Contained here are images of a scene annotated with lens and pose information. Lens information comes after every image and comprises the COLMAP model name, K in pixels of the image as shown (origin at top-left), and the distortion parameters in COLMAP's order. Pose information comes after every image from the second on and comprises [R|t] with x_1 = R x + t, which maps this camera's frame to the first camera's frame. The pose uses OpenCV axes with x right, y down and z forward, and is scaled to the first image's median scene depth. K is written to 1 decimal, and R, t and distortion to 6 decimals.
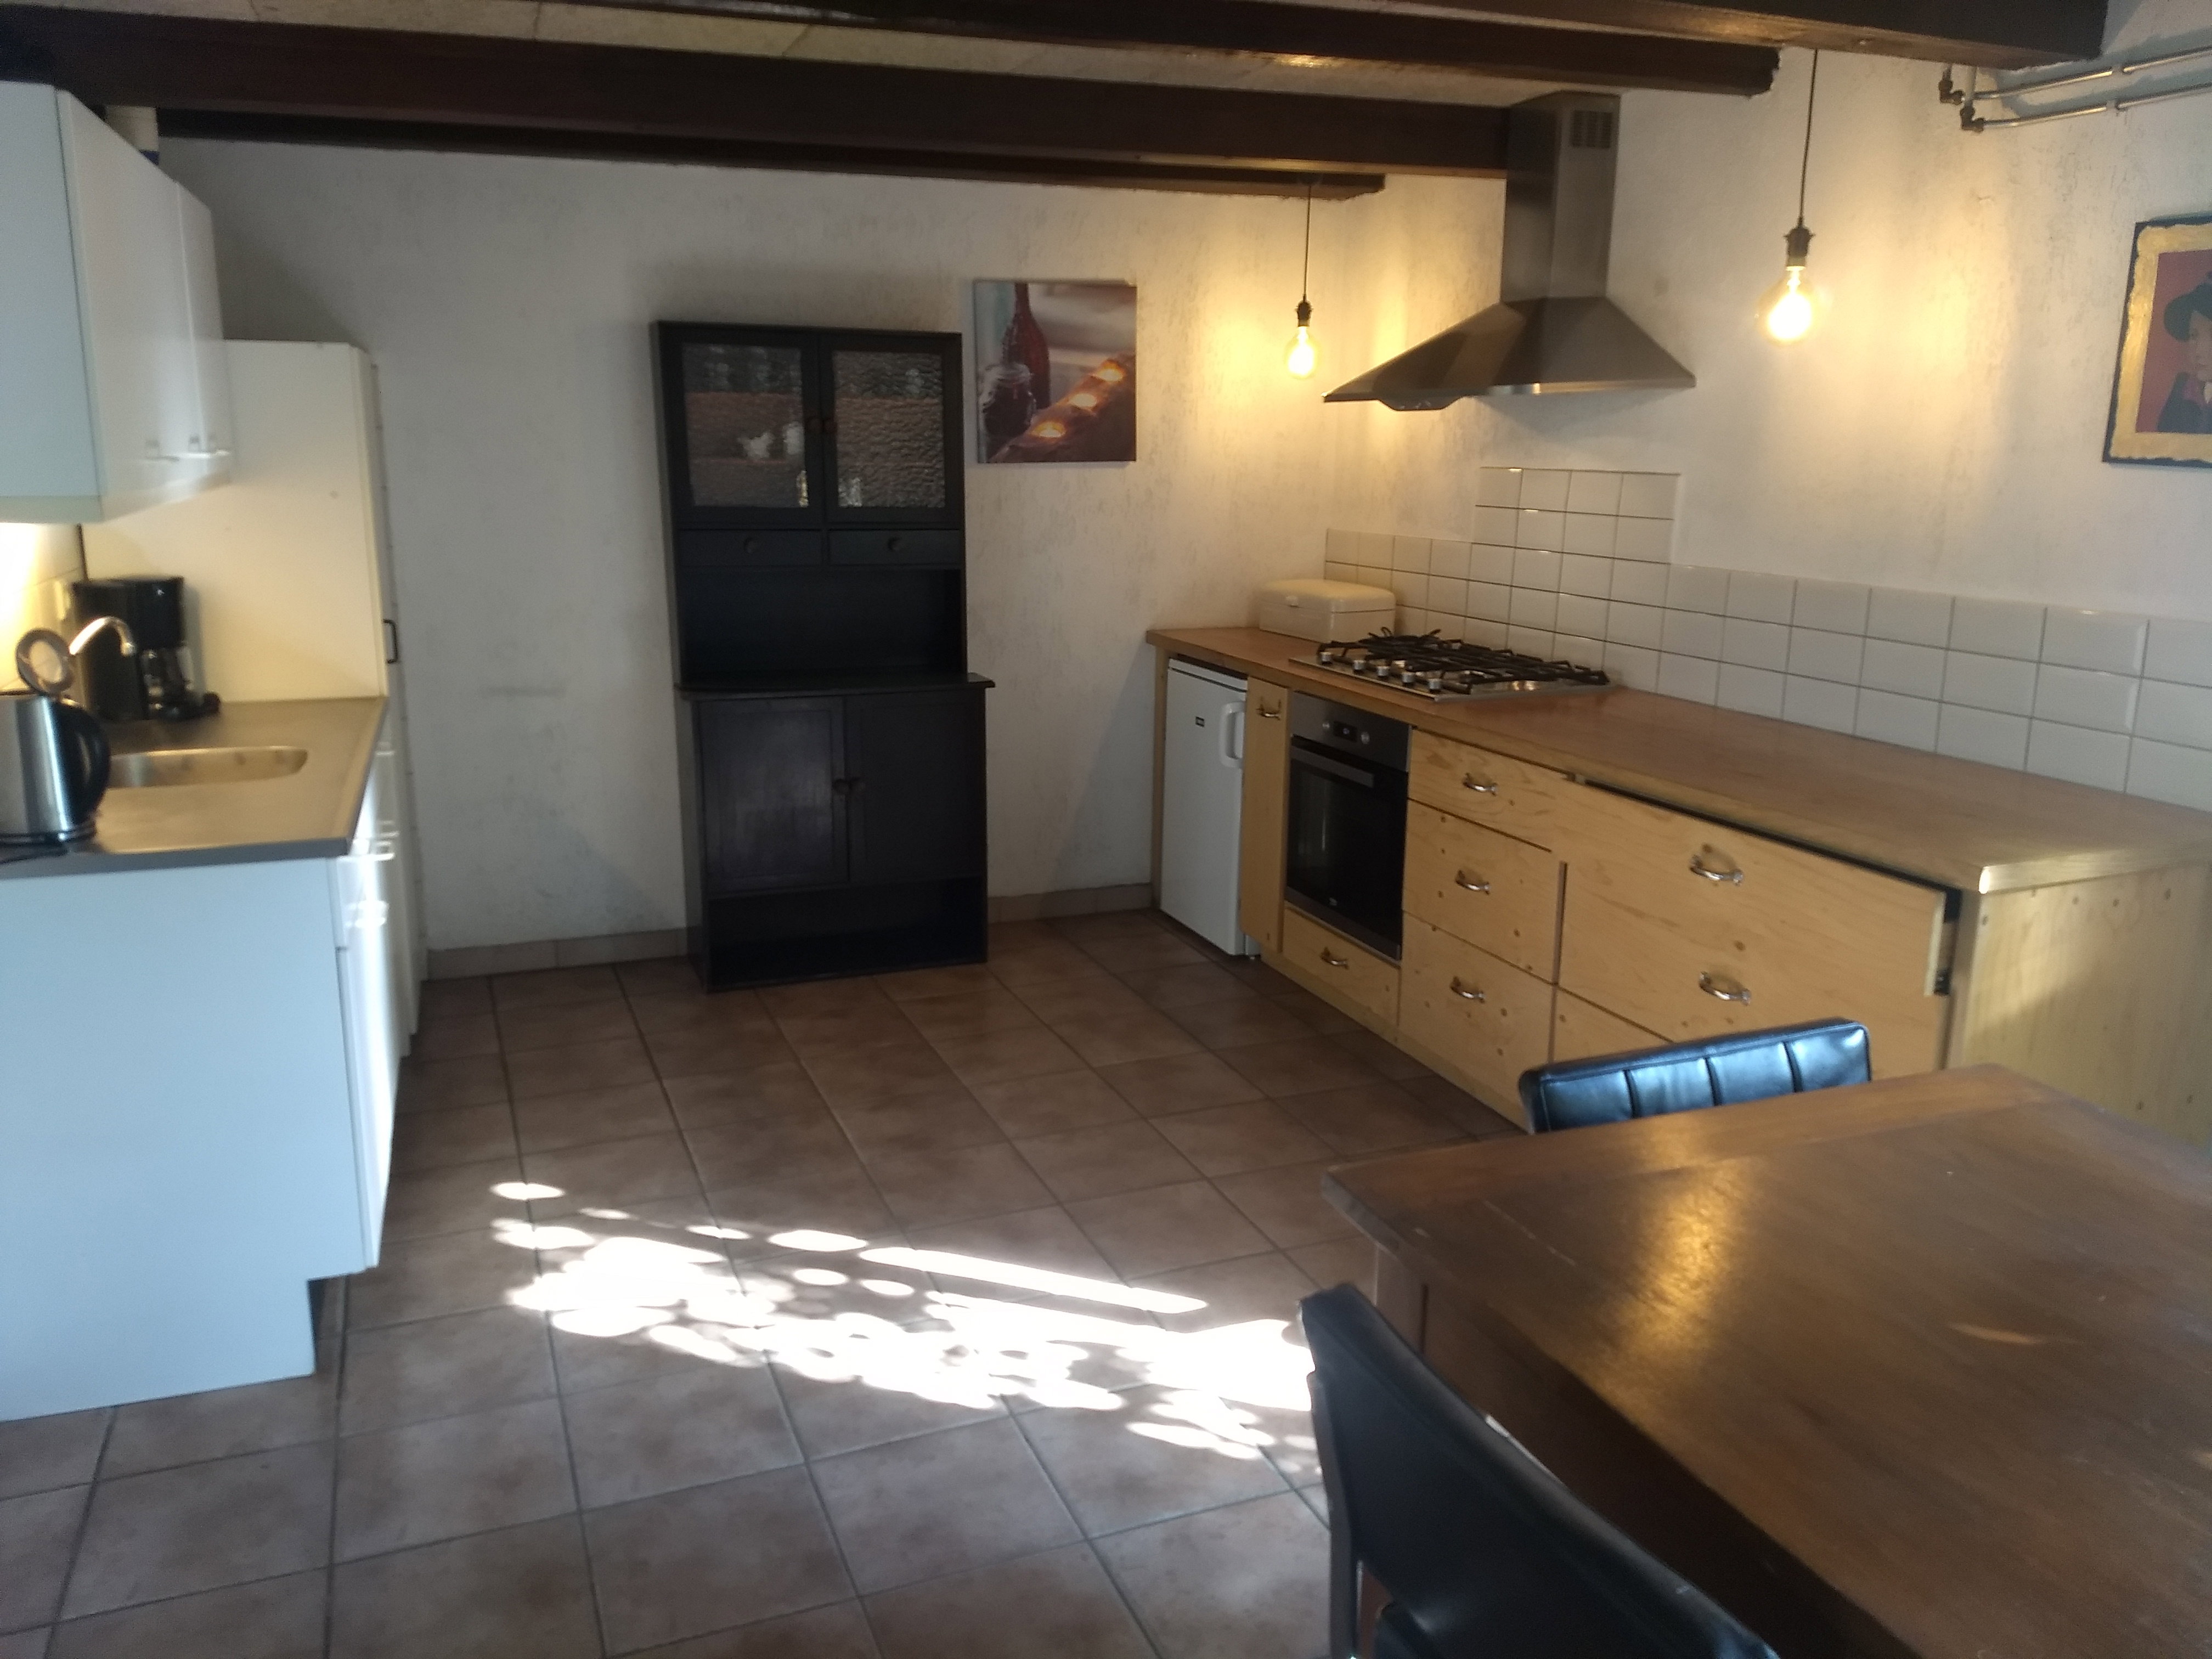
lens RADIAL K [[1678.8, 0, 1055.1], [0, 1678.8, 888.5], [0, 0, 1]] dist [0.025019, -0.045300]
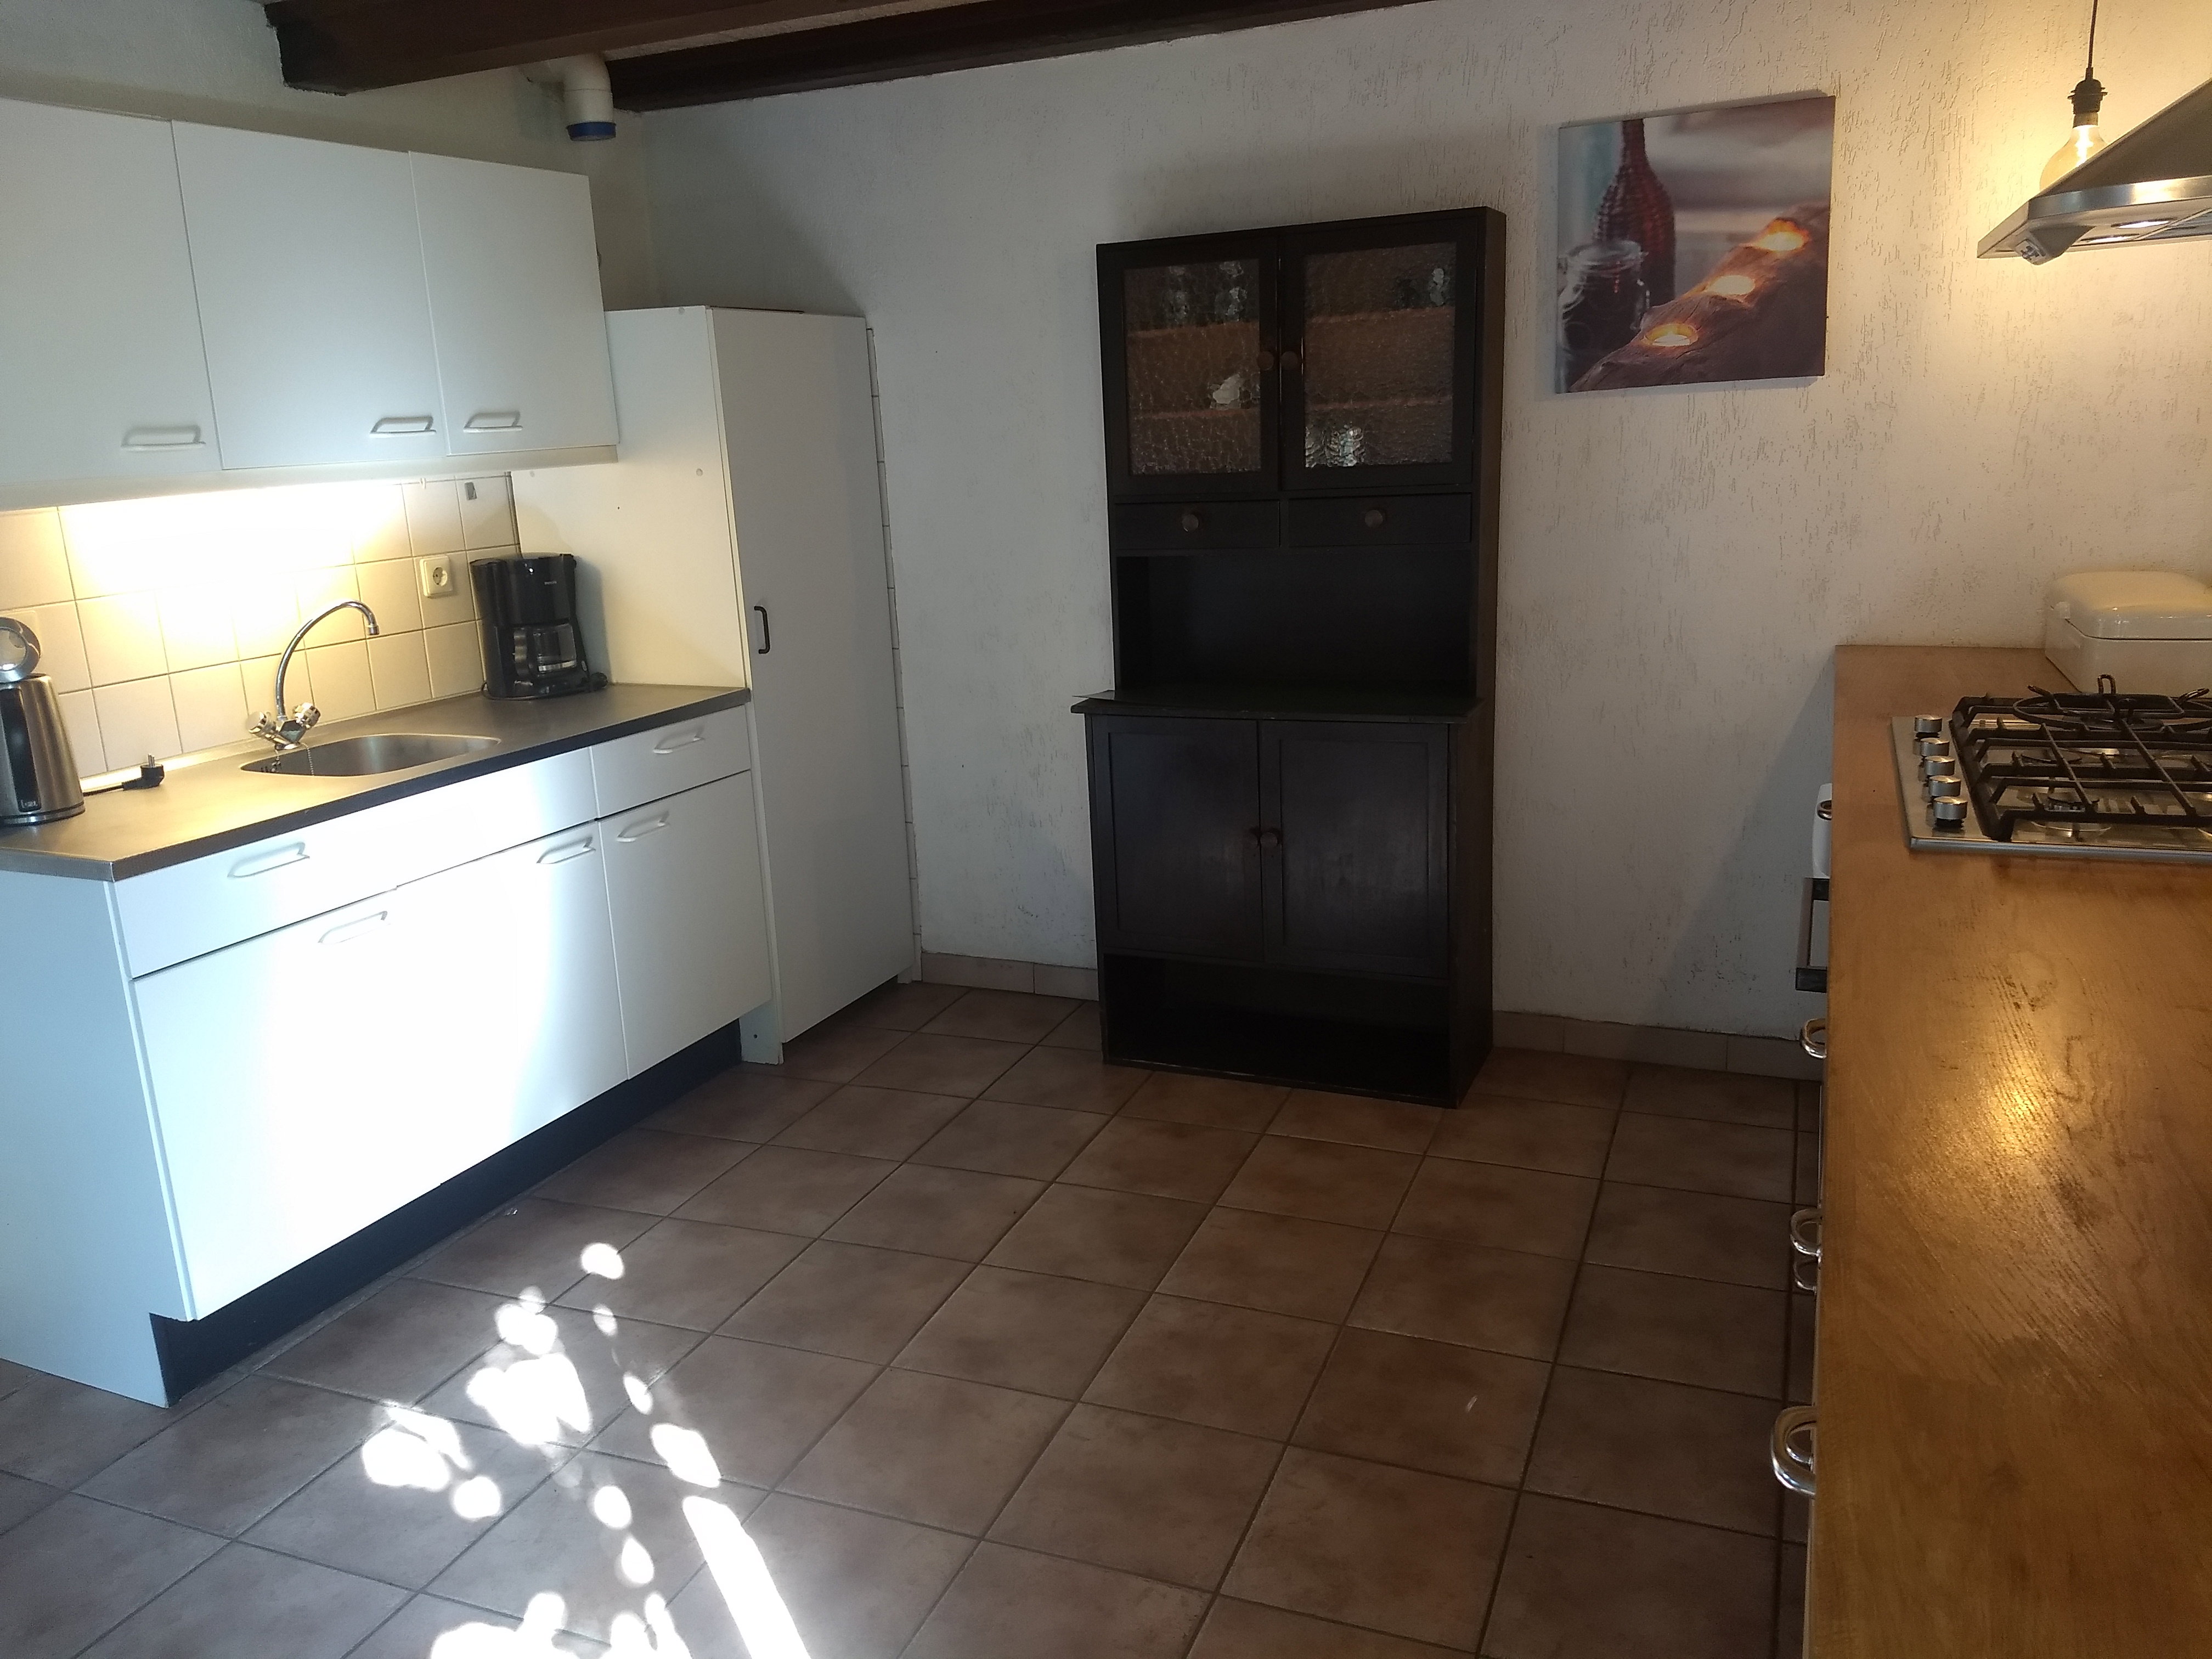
lens RADIAL K [[1678.8, 0, 1080.1], [0, 1678.8, 806.0], [0, 0, 1]] dist [0.025019, -0.045300]
pose [[0.700561, 0.123632, -0.702801, 0.350036], [-0.126270, 0.990813, 0.048430, -0.101544], [0.702332, 0.054814, 0.709736, 0.414059]]
